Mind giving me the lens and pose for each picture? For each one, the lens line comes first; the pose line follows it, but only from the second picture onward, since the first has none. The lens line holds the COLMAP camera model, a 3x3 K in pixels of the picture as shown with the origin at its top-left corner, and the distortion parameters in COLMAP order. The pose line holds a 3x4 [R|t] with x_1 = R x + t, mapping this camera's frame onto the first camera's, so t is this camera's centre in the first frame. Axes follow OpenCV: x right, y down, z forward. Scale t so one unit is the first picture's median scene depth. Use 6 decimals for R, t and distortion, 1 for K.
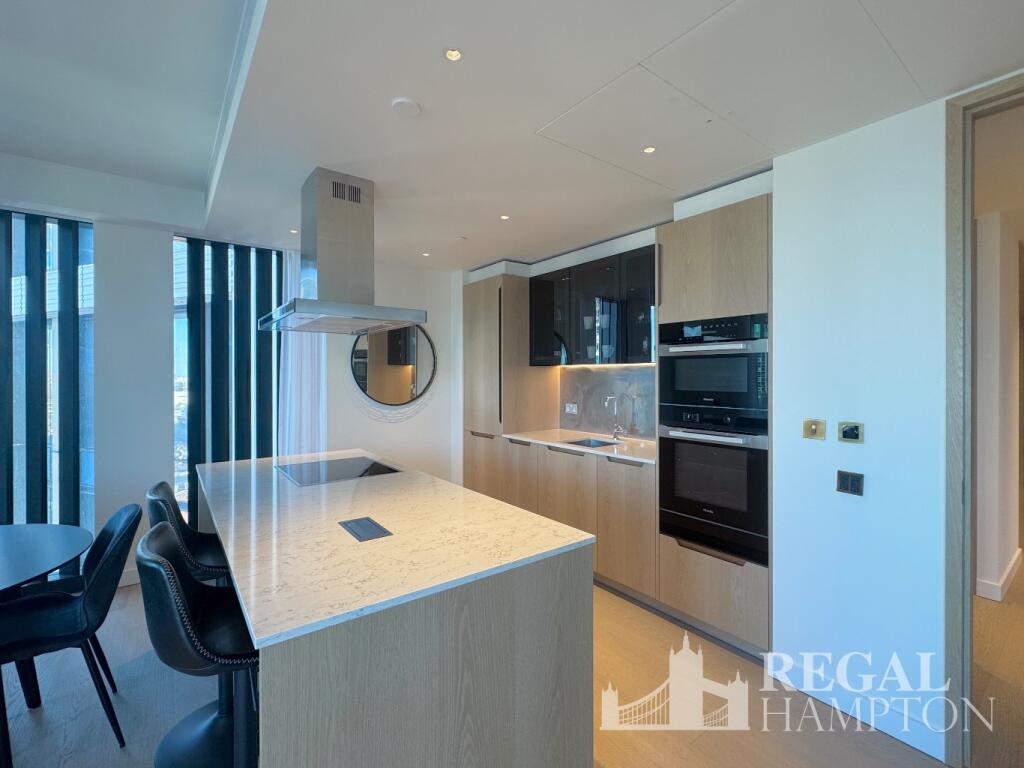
lens RADIAL K [[450.3, 0, 512.0], [0, 450.3, 384.0], [0, 0, 1]] dist [0.000748, 0.000123]
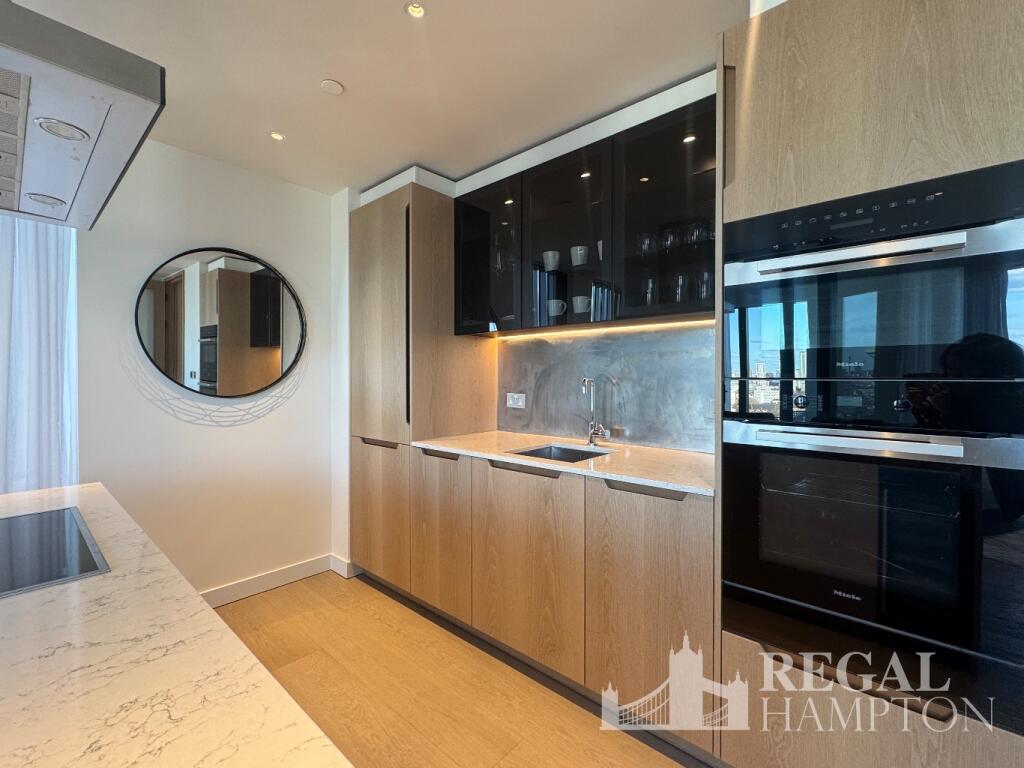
lens RADIAL K [[450.3, 0, 512.0], [0, 450.3, 384.0], [0, 0, 1]] dist [0.000748, 0.000123]
pose [[0.980211, 0.001148, 0.197950, -0.007872], [-0.000366, 0.999992, -0.003988, 0.033776], [-0.197953, 0.003837, 0.980204, 0.352466]]
